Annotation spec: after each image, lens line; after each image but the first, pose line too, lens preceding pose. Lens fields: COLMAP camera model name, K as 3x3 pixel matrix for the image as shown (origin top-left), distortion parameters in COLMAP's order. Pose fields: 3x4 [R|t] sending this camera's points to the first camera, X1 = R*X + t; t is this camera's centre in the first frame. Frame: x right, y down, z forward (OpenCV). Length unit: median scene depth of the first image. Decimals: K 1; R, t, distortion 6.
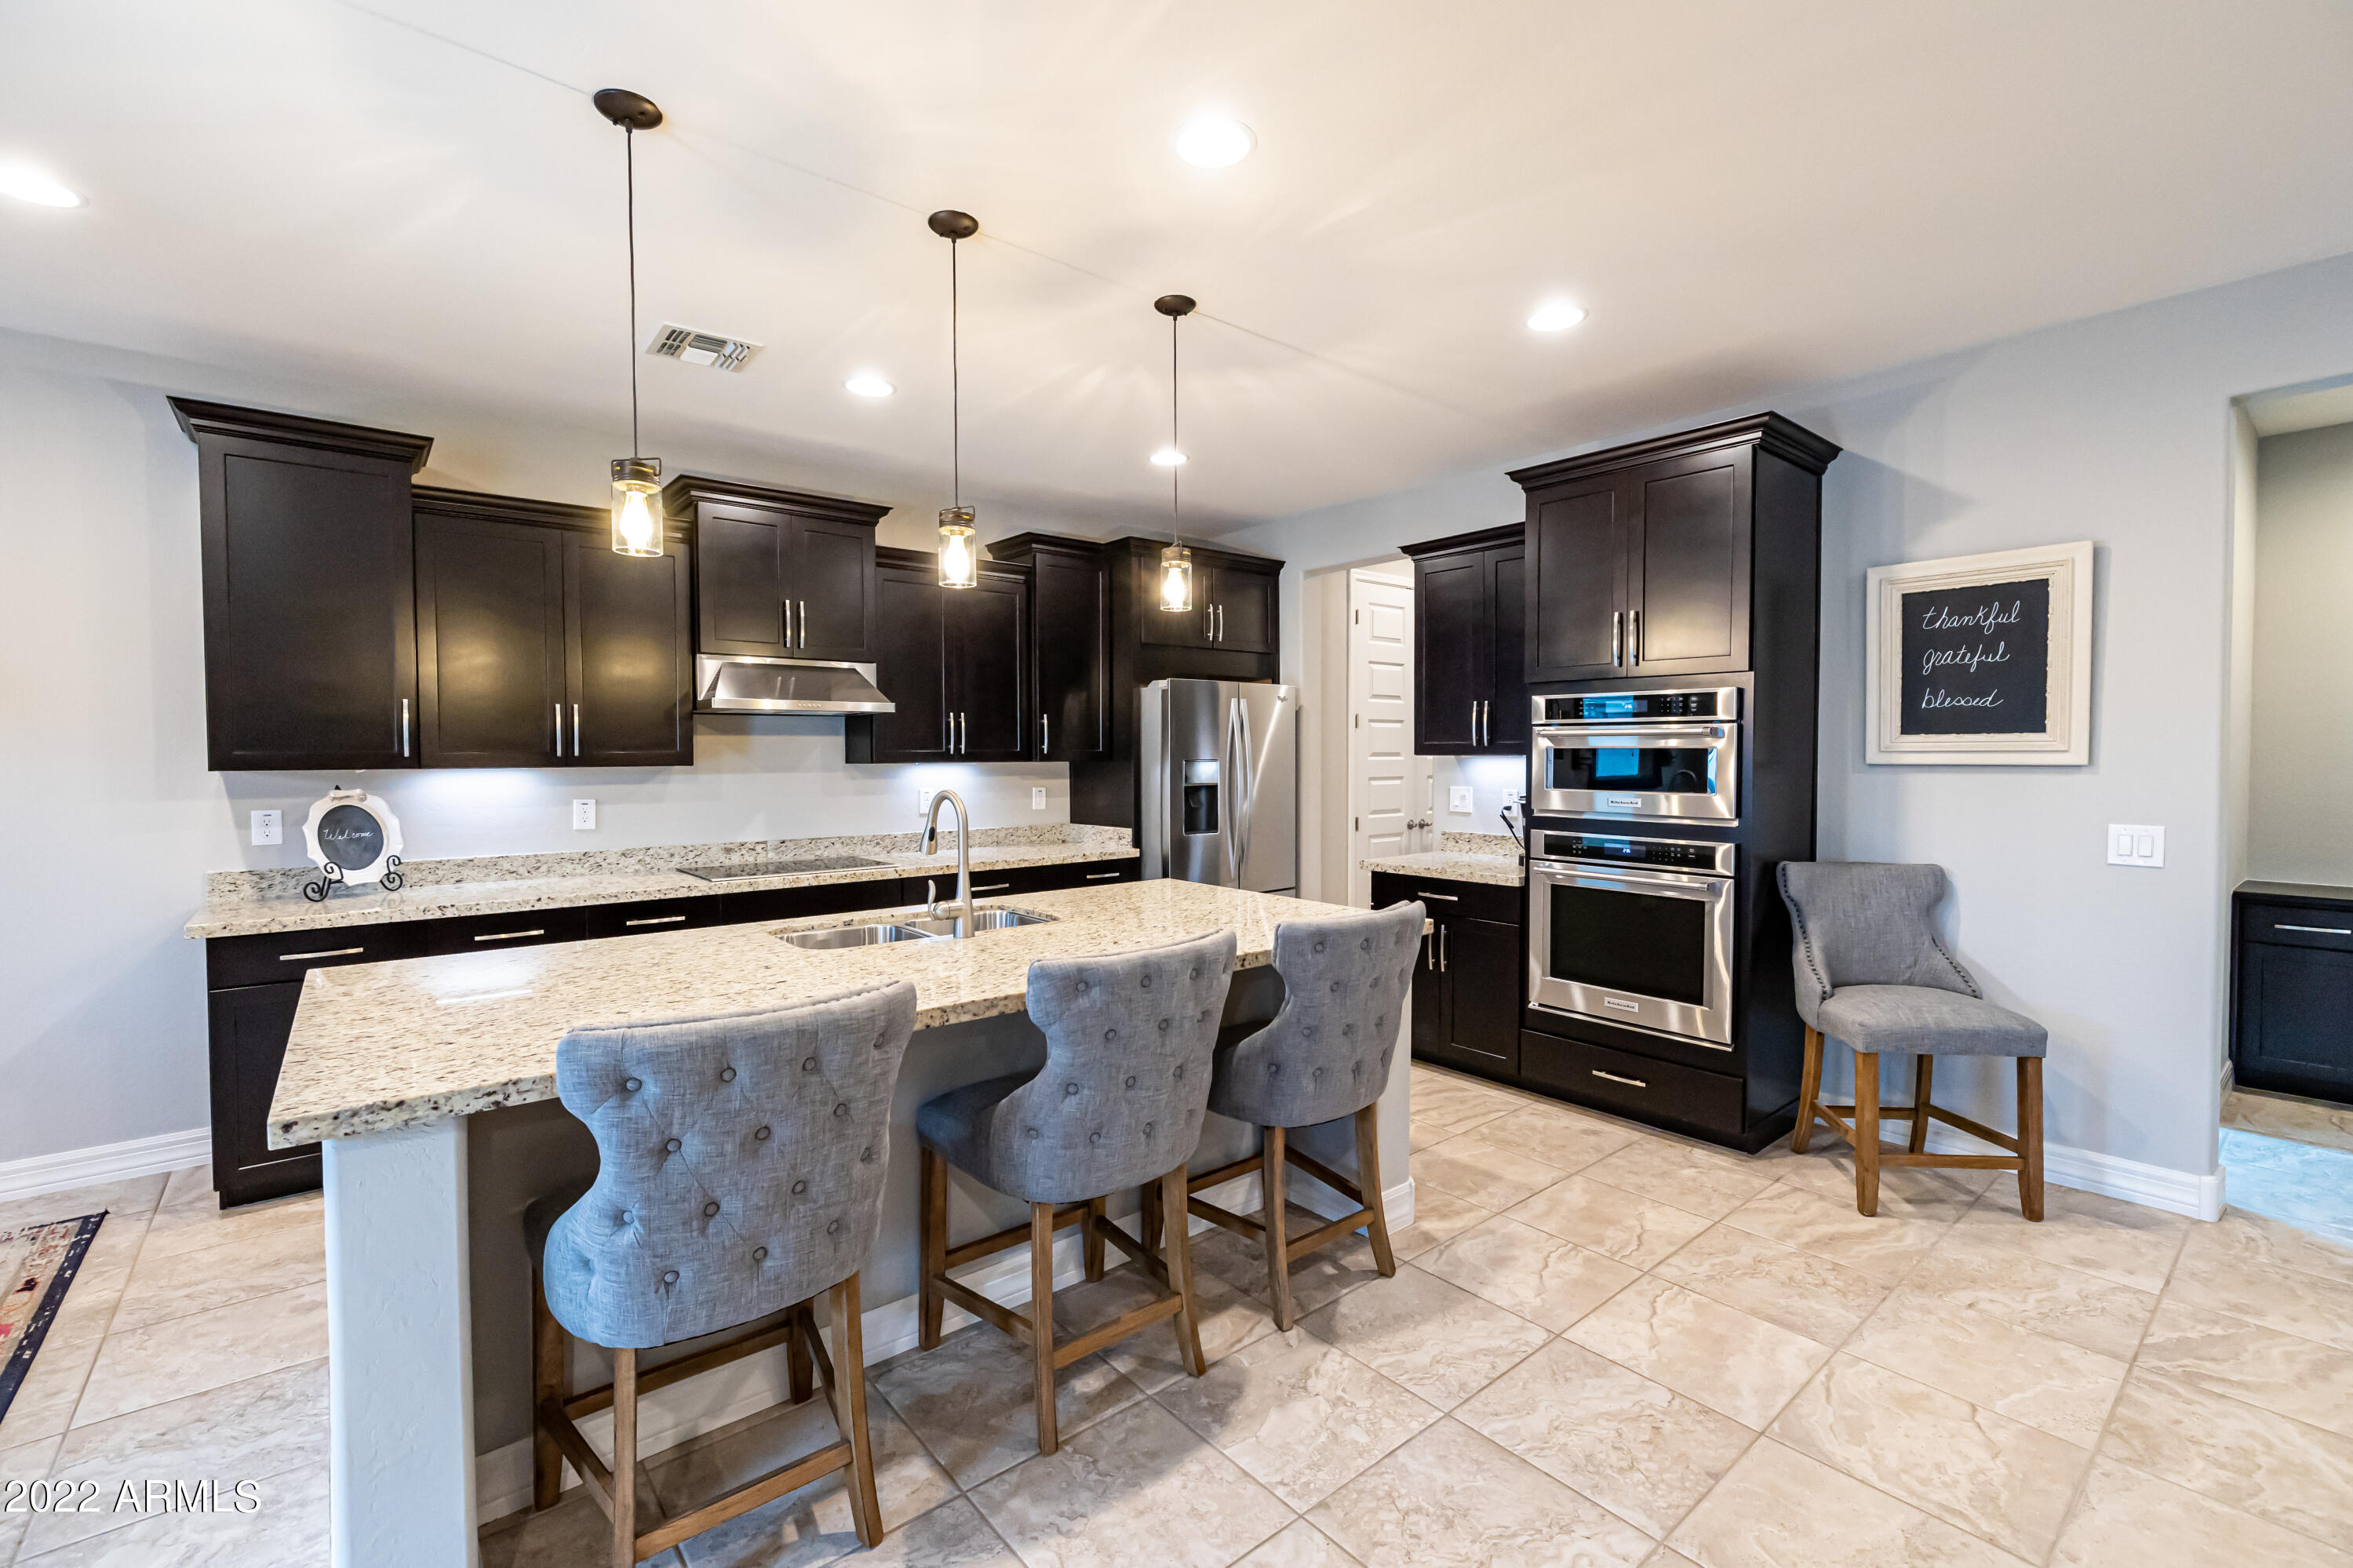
lens RADIAL K [[1014.9, 0, 1176.5], [0, 1014.9, 784.0], [0, 0, 1]] dist [0.000337, 0.000346]
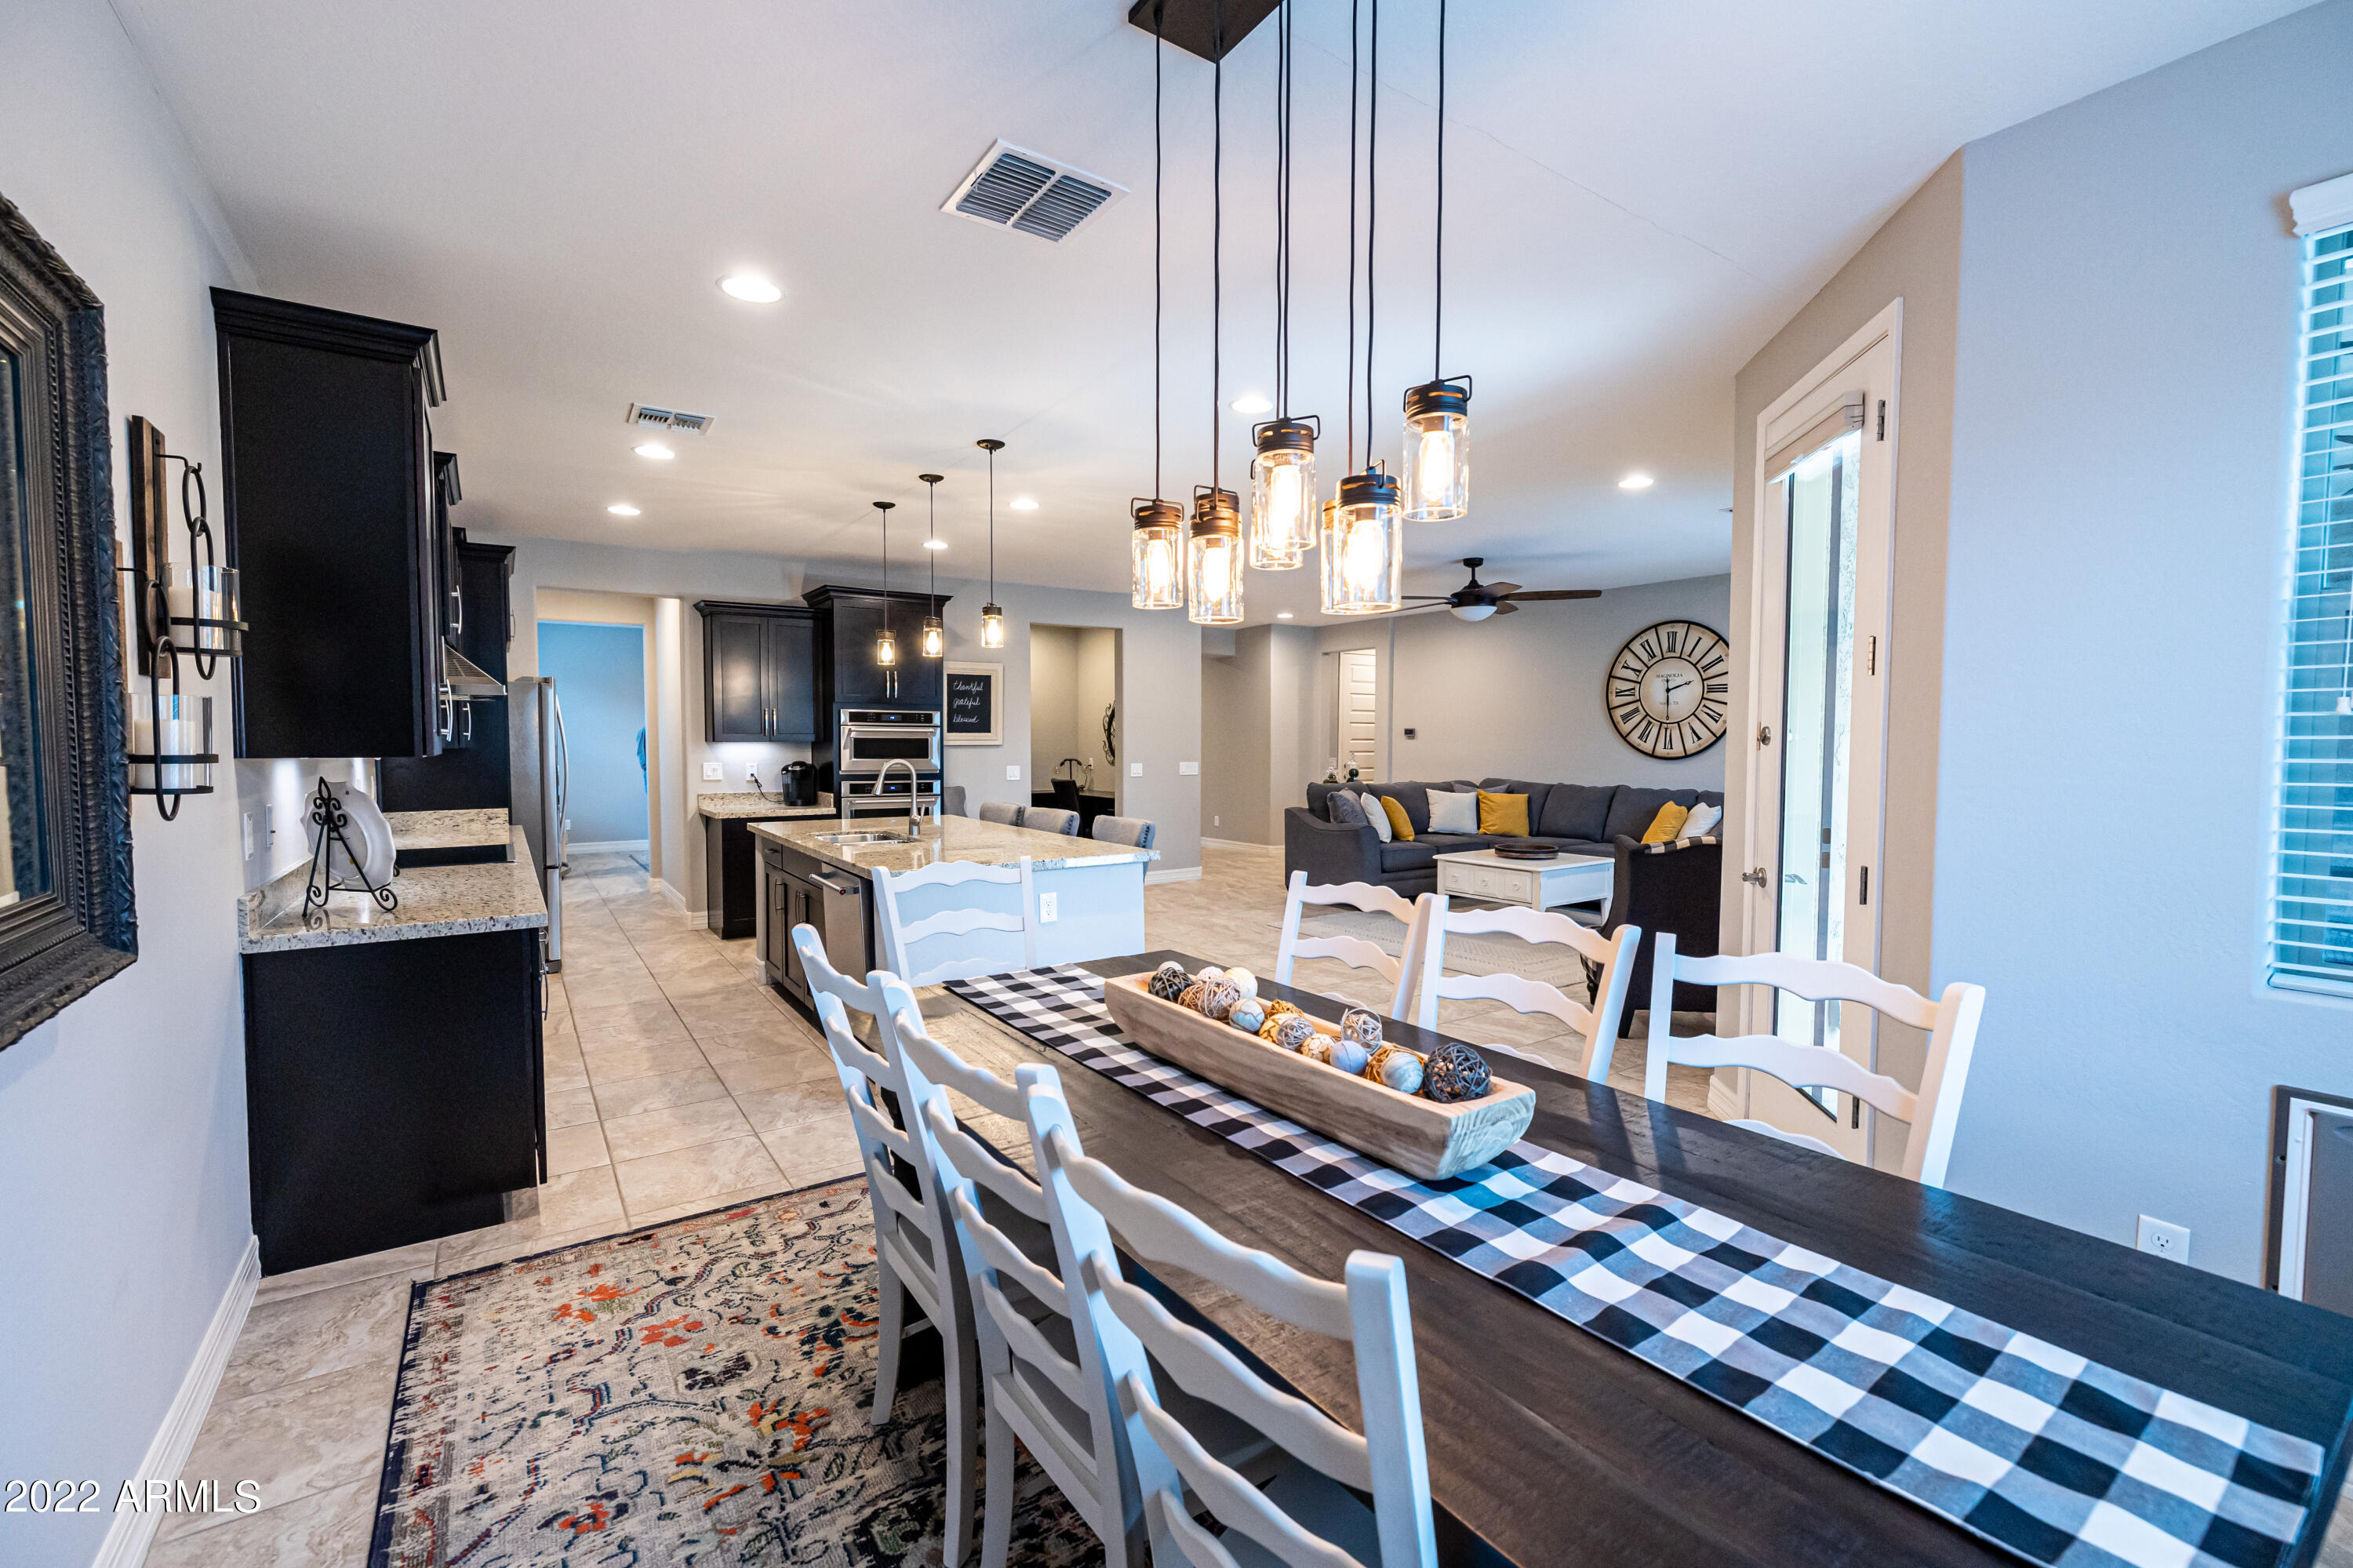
lens RADIAL K [[996.5, 0, 1176.5], [0, 996.5, 784.0], [0, 0, 1]] dist [-0.000560, 0.000182]
pose [[0.093591, -0.041665, 0.994739, -1.609754], [0.031087, 0.998759, 0.038909, -0.003034], [-0.995125, 0.027282, 0.094770, 0.254448]]
